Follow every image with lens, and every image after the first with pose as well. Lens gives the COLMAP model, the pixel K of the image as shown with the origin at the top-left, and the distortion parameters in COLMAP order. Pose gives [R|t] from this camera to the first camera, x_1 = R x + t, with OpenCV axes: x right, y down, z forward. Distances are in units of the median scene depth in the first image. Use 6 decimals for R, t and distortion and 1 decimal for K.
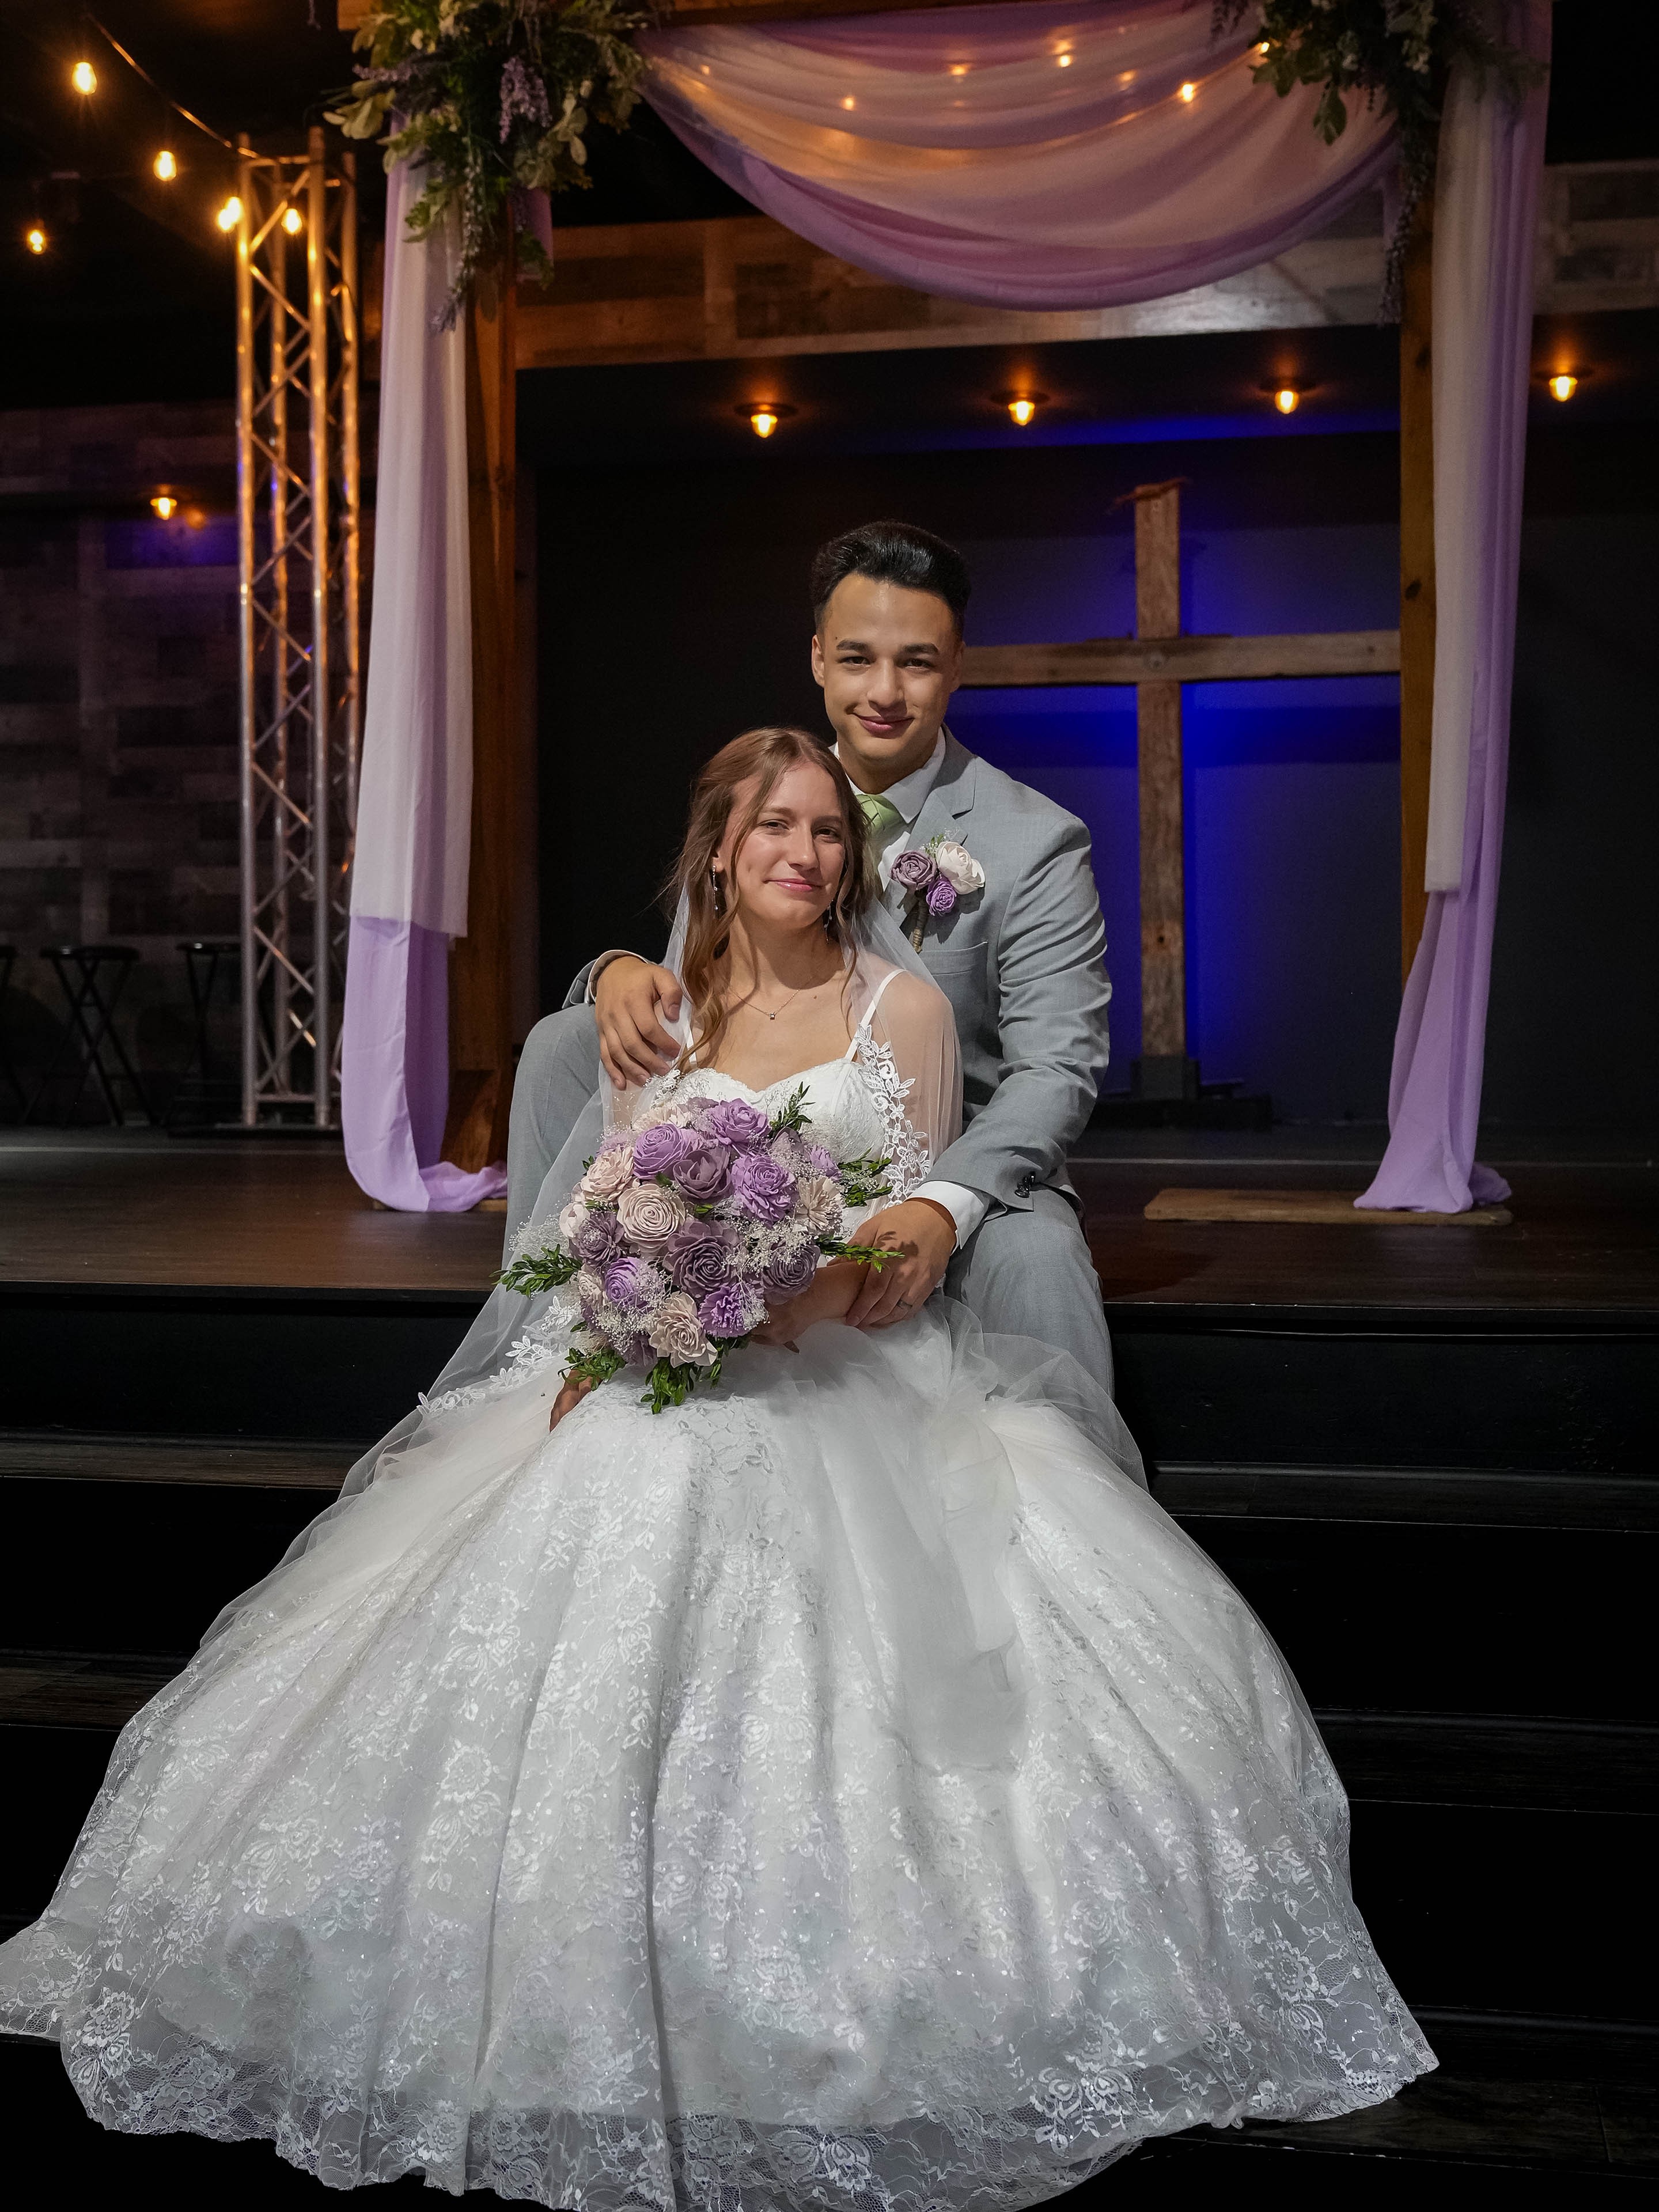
lens RADIAL K [[2854.8, 0, 829.5], [0, 2854.8, 1106.0], [0, 0, 1]] dist [-0.008048, -0.021895]
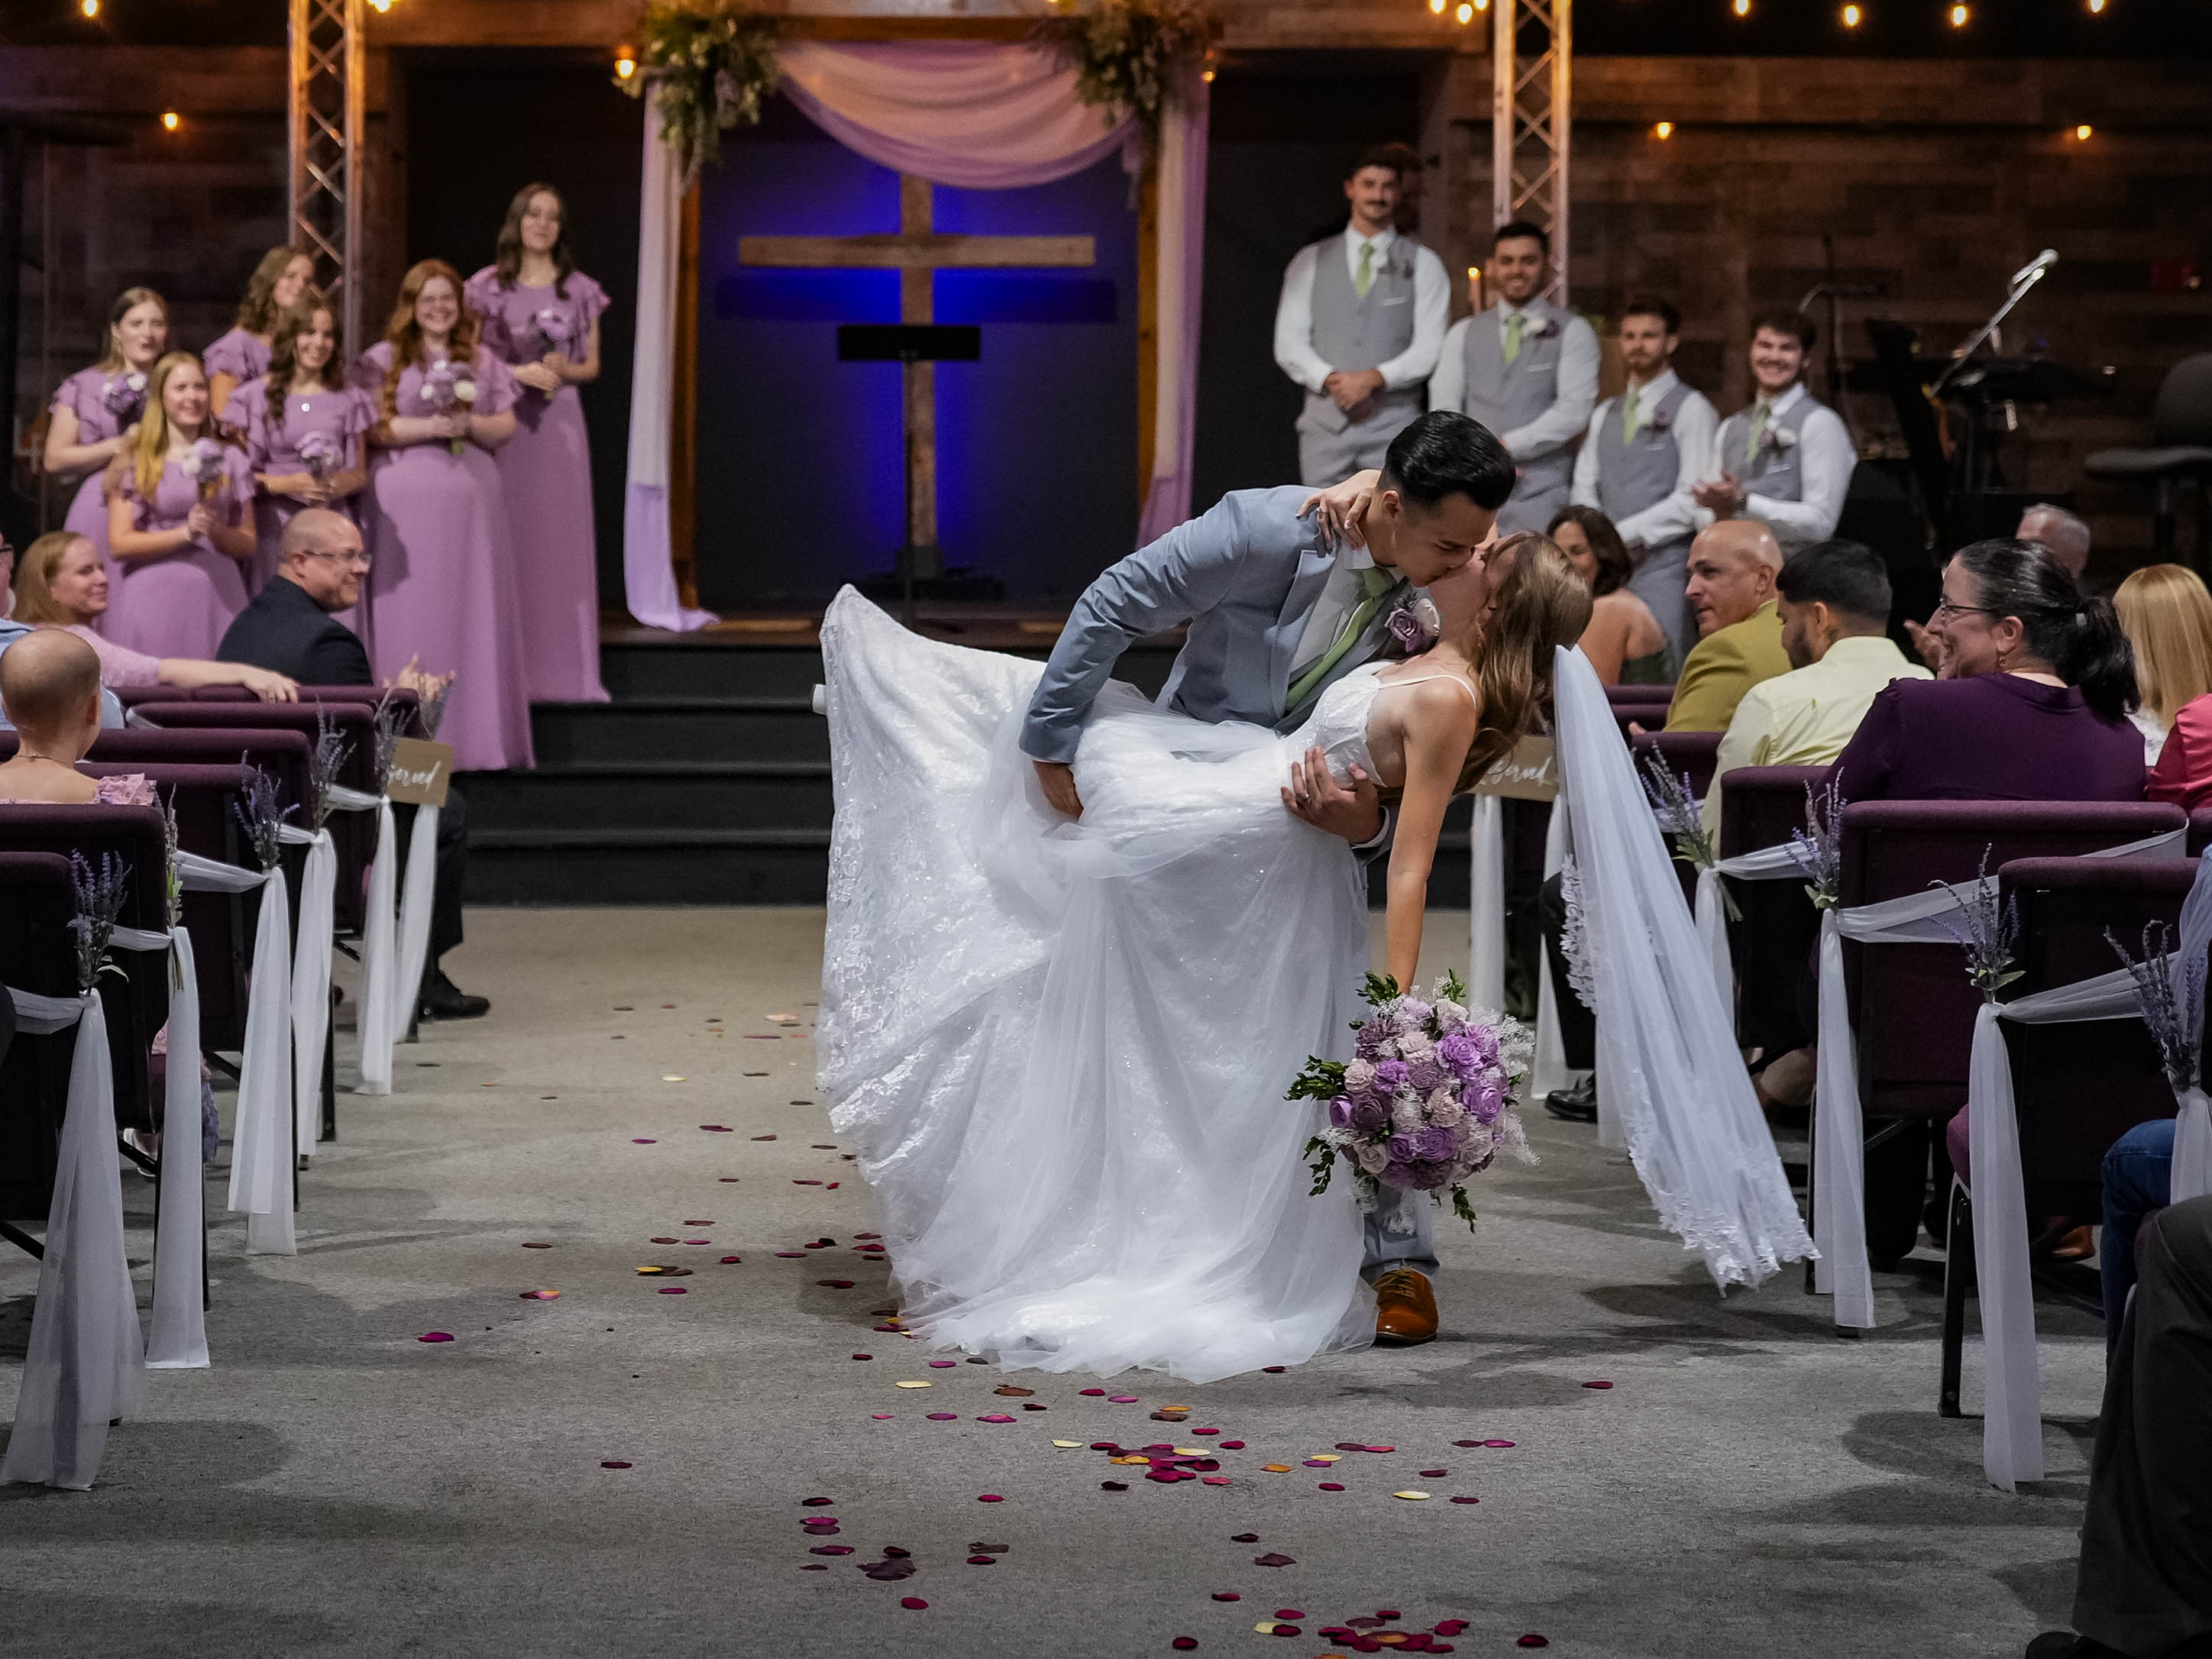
lens RADIAL K [[2854.8, 0, 1106.0], [0, 2854.8, 829.5], [0, 0, 1]] dist [-0.008048, -0.021895]
pose [[0.976183, -0.015943, 0.216362, -0.098924], [-0.002335, 0.996466, 0.083959, 0.002528], [-0.216936, -0.082465, 0.972697, -0.374892]]
